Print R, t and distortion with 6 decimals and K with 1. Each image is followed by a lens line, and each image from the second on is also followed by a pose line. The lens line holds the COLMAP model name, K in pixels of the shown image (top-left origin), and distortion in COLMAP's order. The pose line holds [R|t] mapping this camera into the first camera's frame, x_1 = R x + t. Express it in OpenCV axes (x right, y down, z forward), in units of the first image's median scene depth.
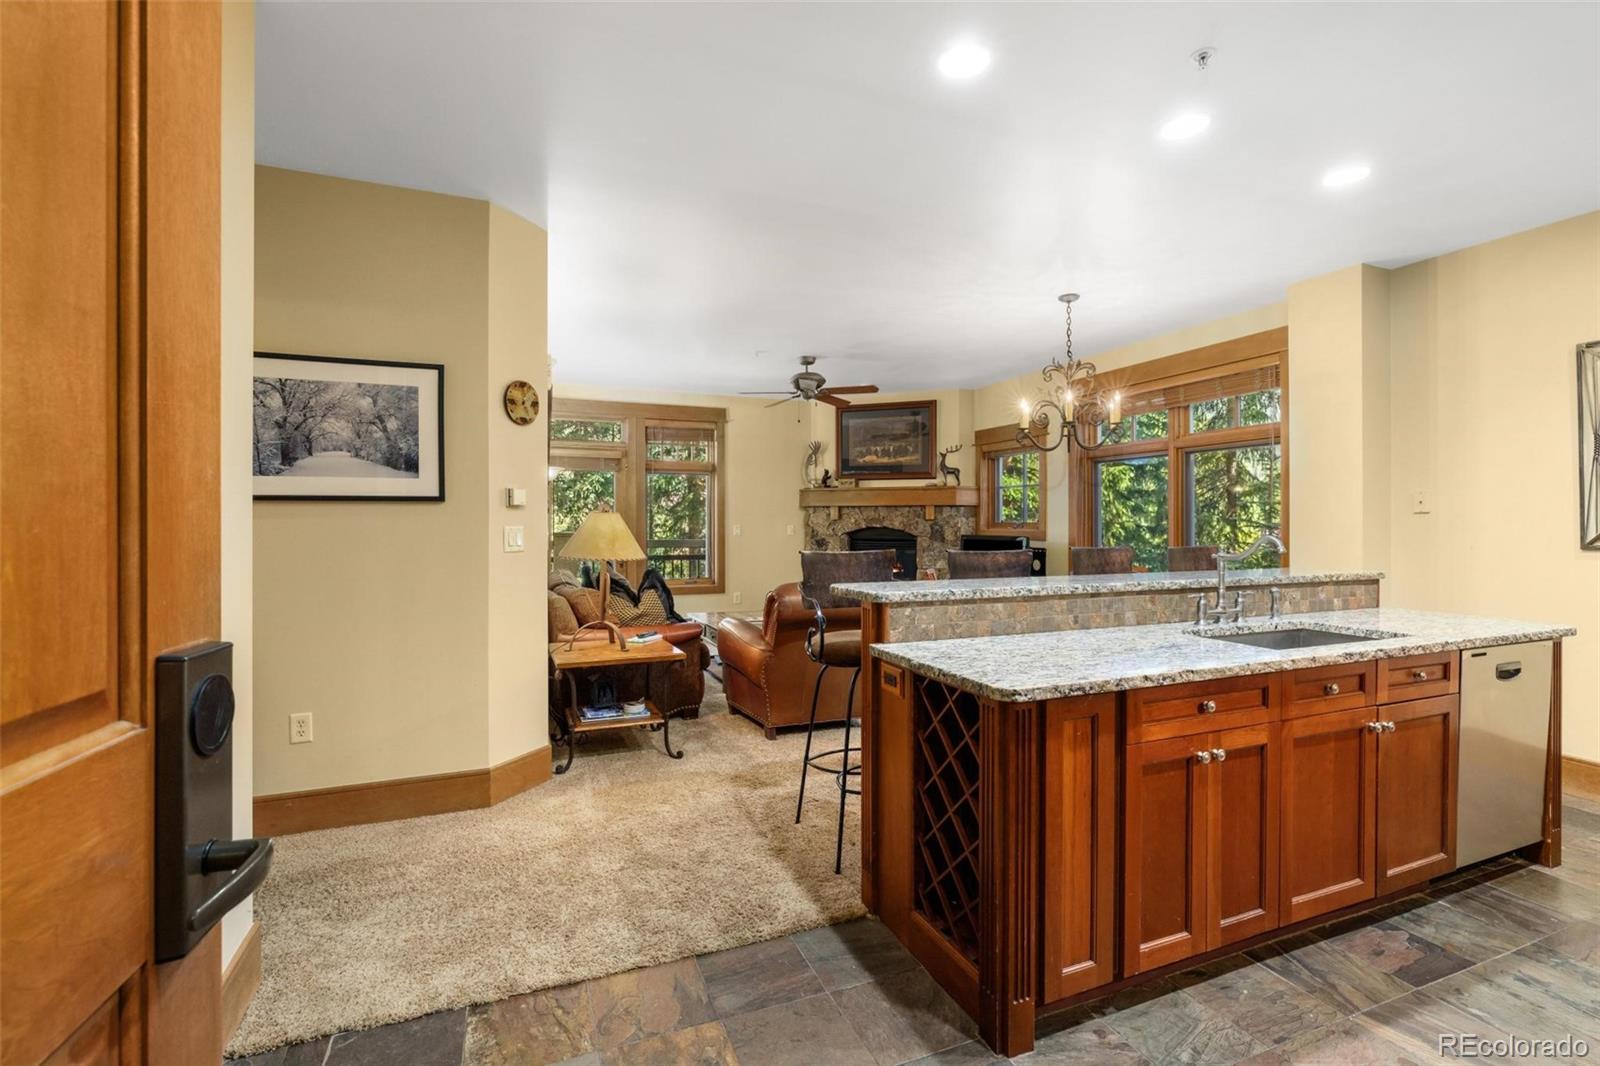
lens RADIAL K [[706.4, 0, 801.7], [0, 706.4, 528.9], [0, 0, 1]] dist [-0.008858, 0.000906]
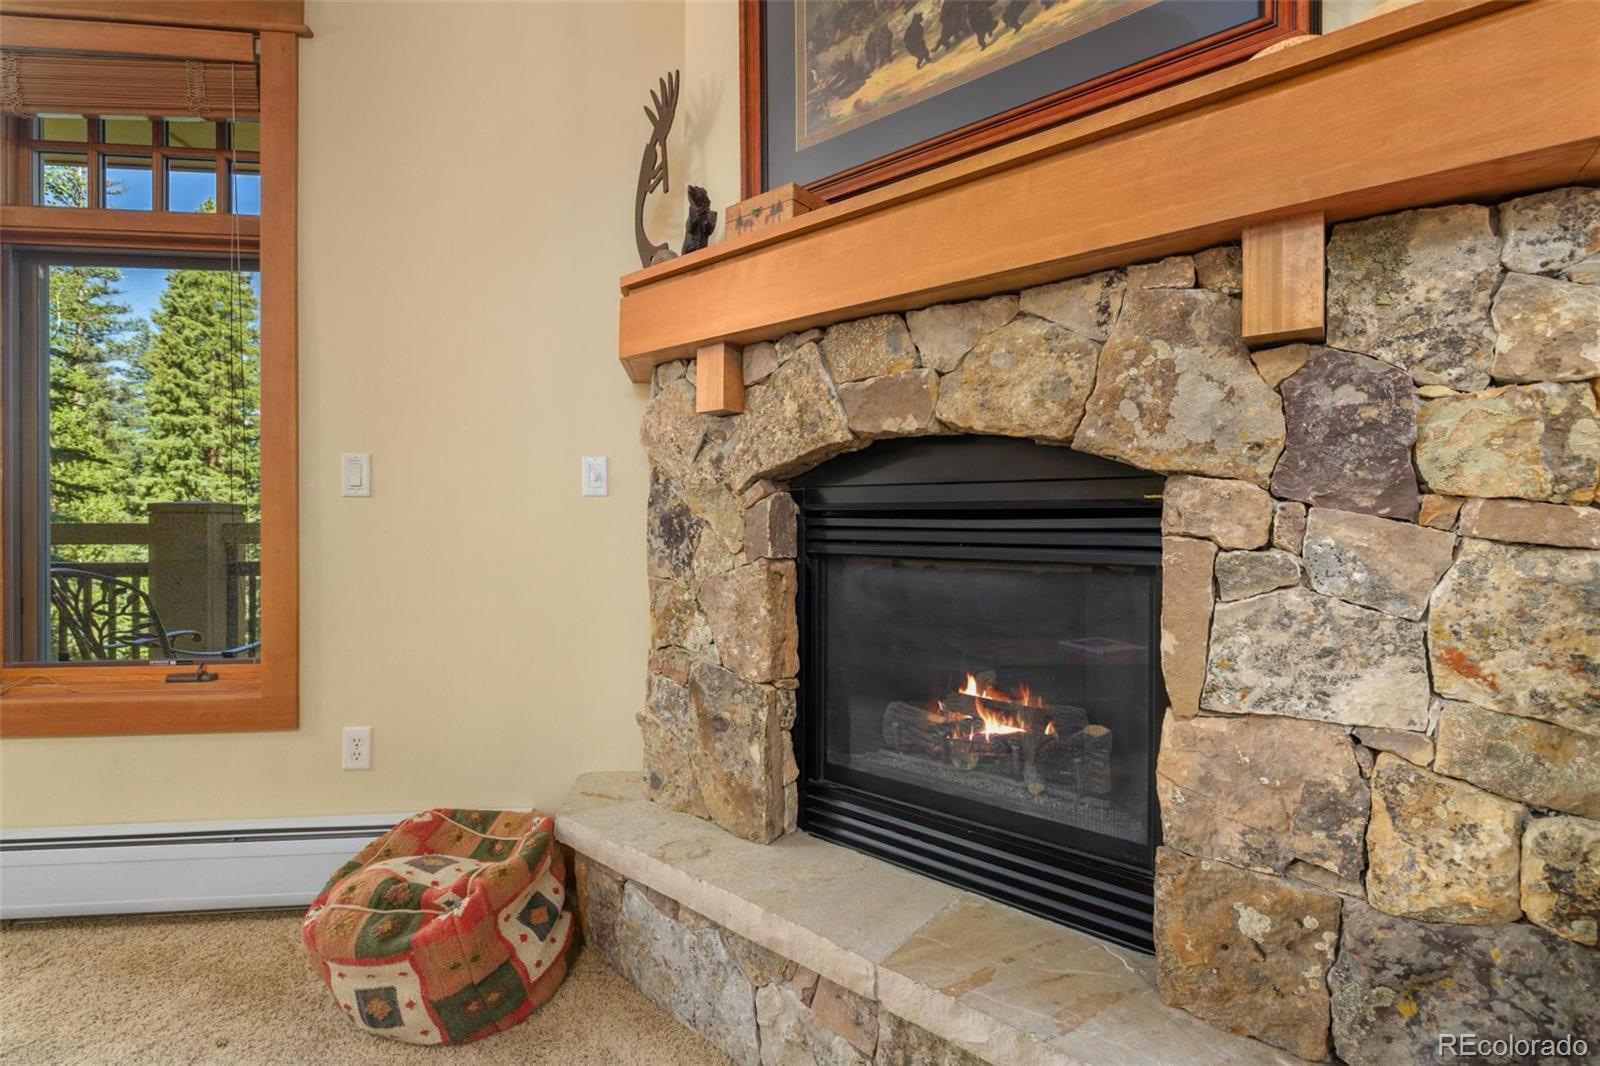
lens RADIAL K [[706.4, 0, 806.1], [0, 706.4, 526.2], [0, 0, 1]] dist [-0.008858, 0.000906]
pose [[0.964174, 0.001834, -0.265265, 0.133725], [-0.001899, 0.999998, 0.000012, 0.020889], [0.265265, 0.000492, 0.964175, 0.859730]]
